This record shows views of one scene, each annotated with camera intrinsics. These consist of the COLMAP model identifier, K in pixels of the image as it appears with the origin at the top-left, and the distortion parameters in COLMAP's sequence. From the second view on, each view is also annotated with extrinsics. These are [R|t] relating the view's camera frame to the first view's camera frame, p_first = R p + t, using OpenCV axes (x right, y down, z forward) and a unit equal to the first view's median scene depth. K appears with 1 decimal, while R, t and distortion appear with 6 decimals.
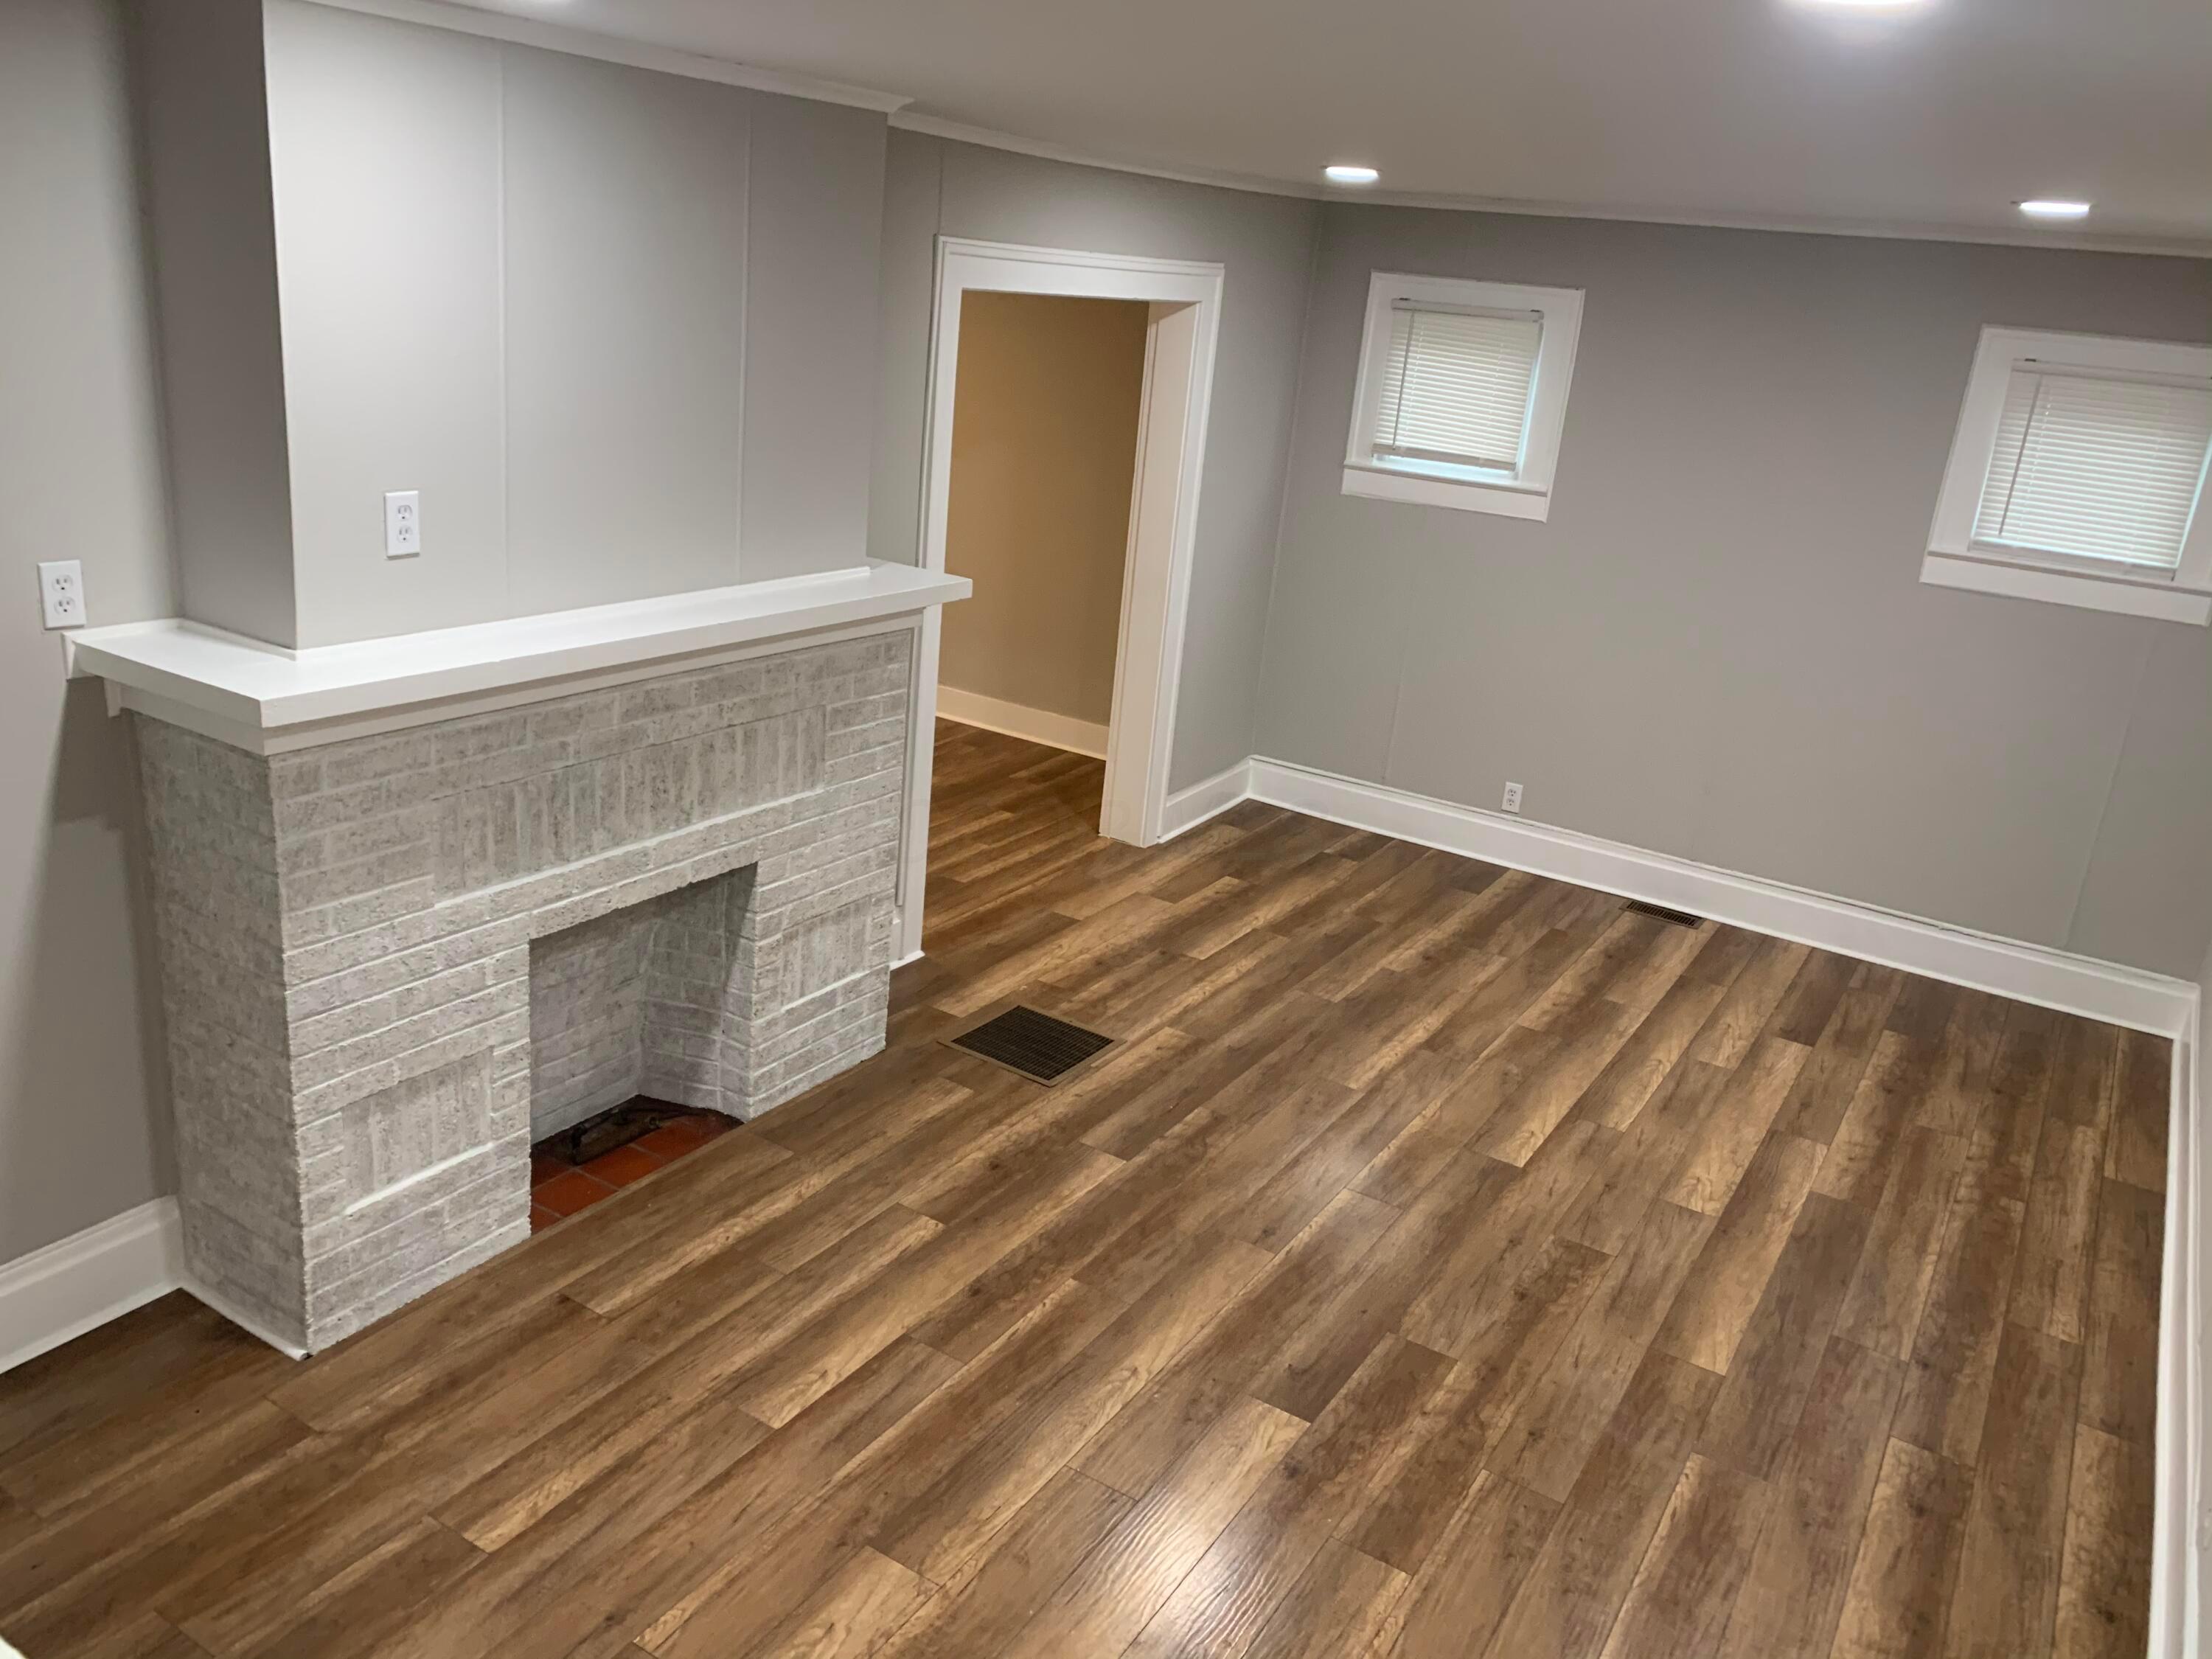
lens RADIAL K [[1728.8, 0, 1106.0], [0, 1728.8, 829.5], [0, 0, 1]] dist [0.112515, -0.223300]
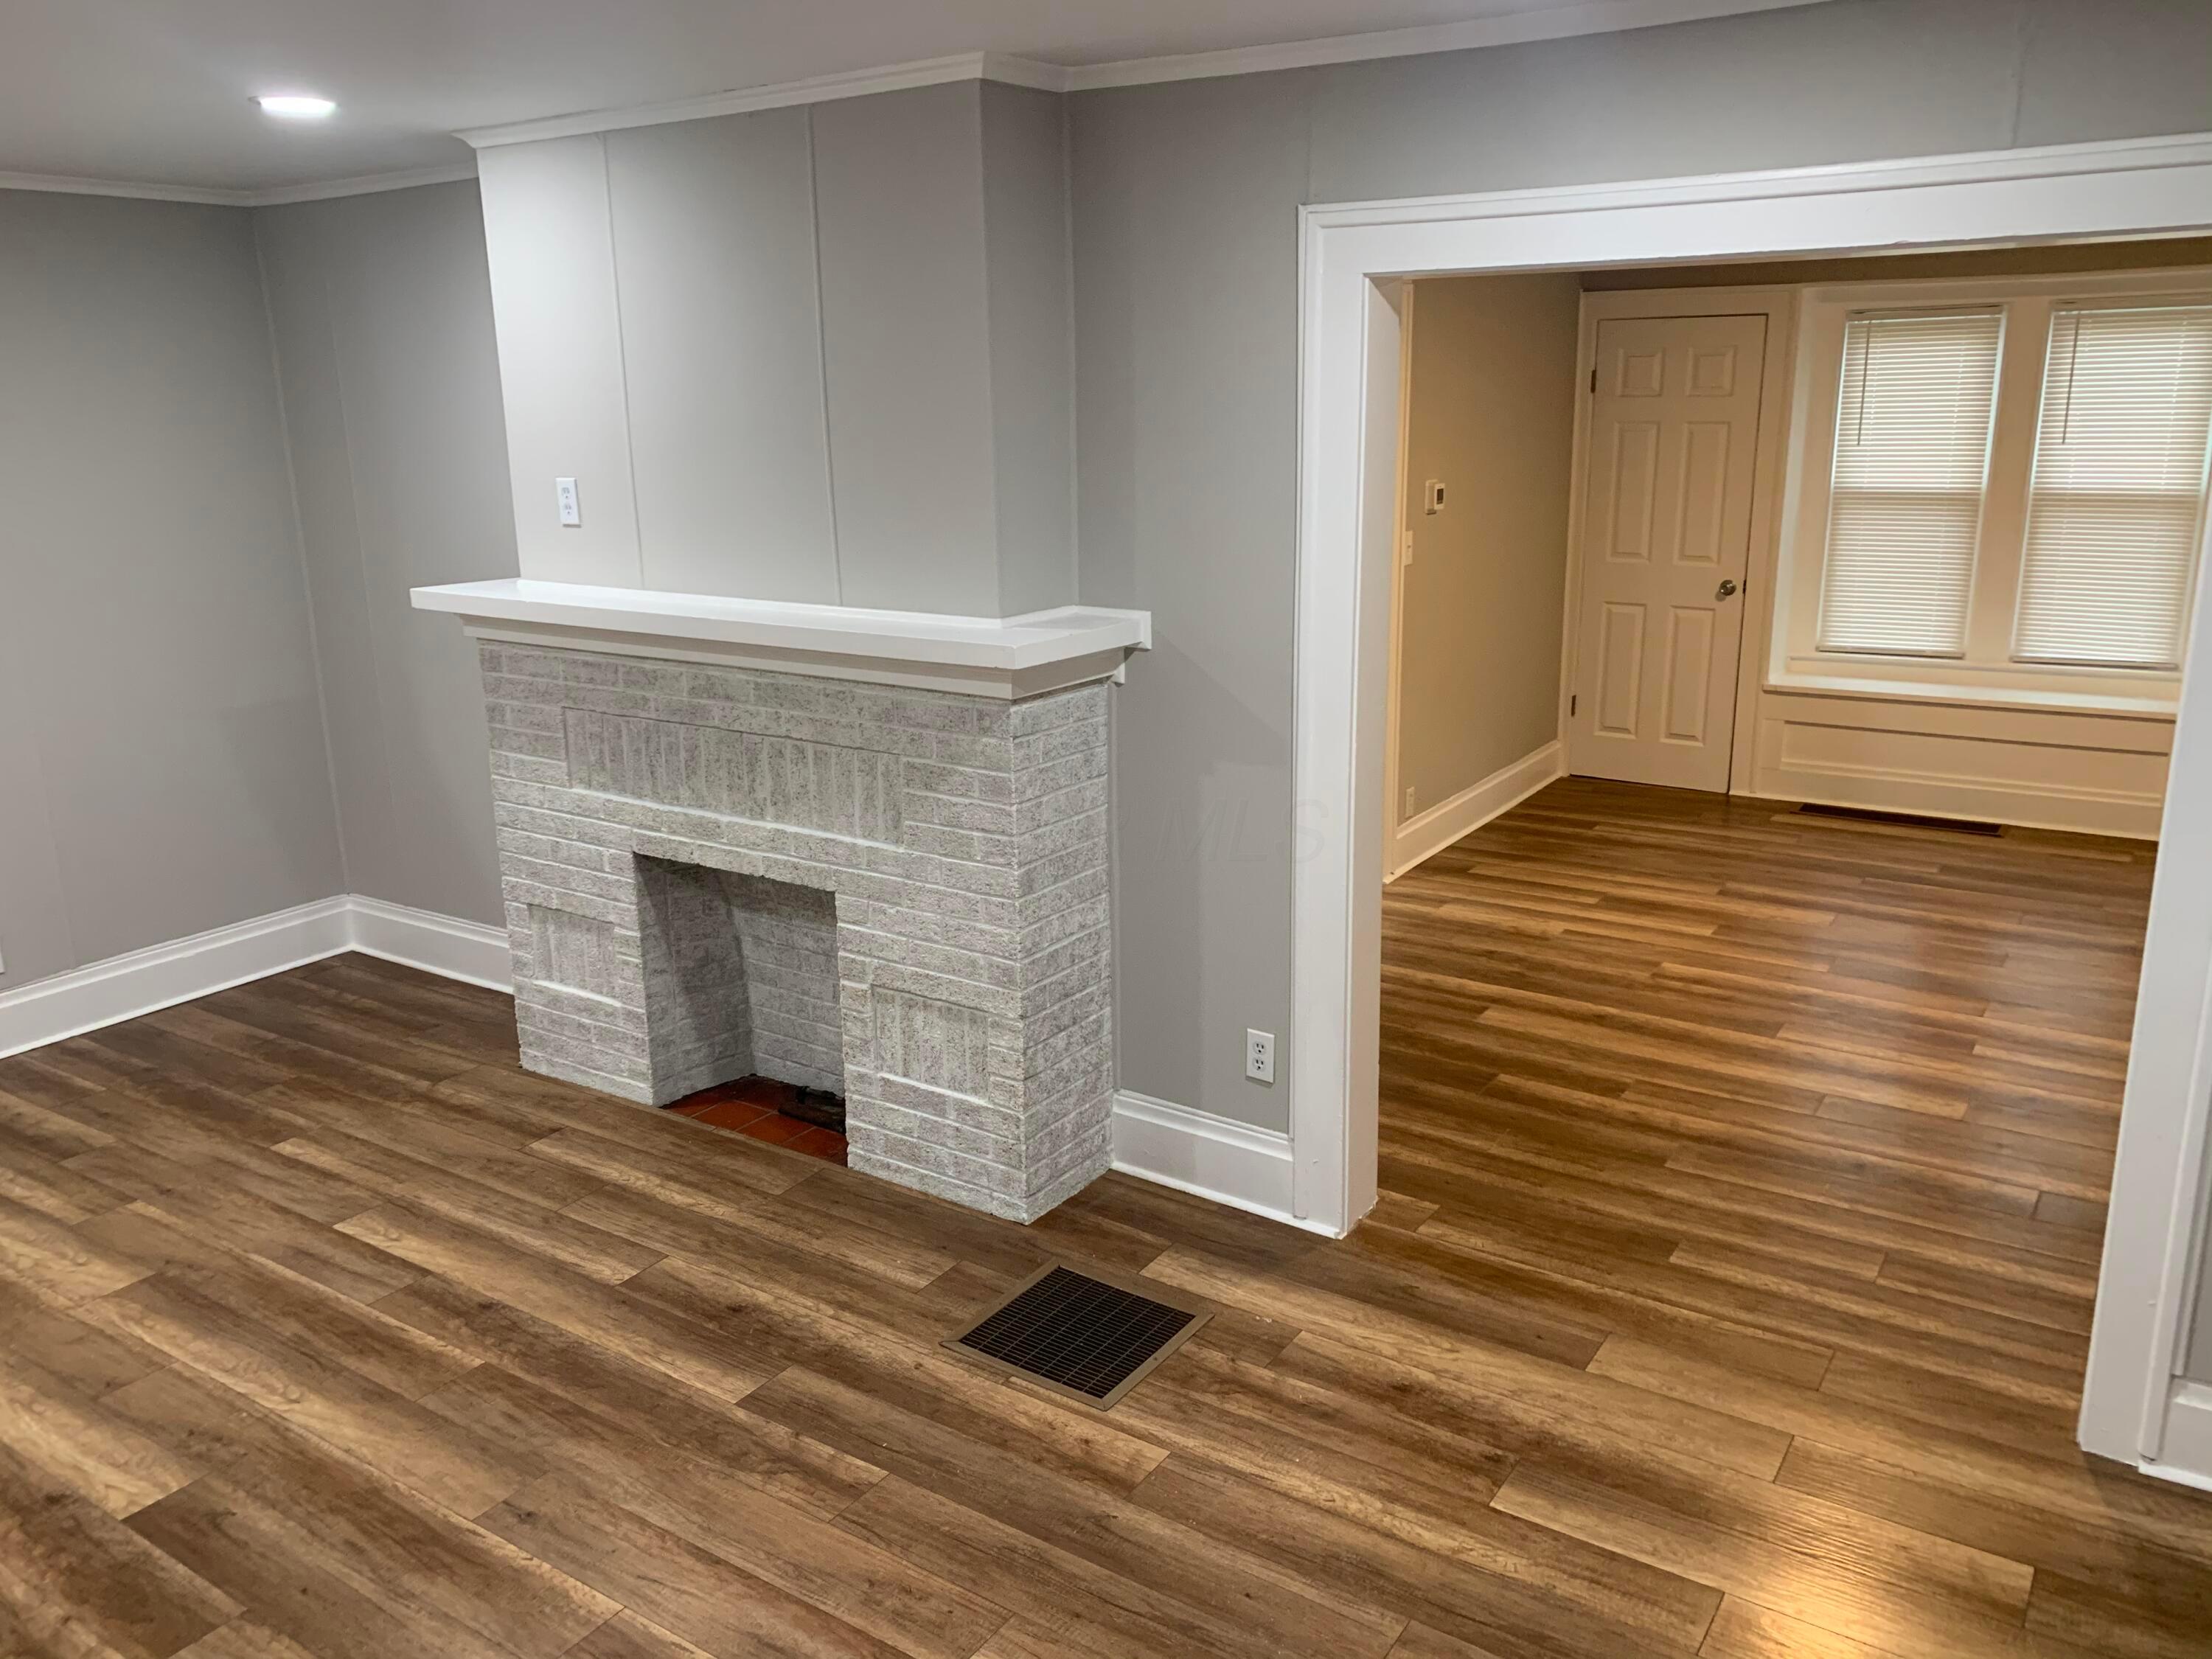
lens RADIAL K [[1728.8, 0, 1106.0], [0, 1728.8, 829.5], [0, 0, 1]] dist [0.112515, -0.223300]
pose [[-0.069824, 0.154755, -0.985482, 0.772749], [-0.301394, 0.938453, 0.168724, -0.234218], [0.950940, 0.308799, -0.018884, 1.205852]]
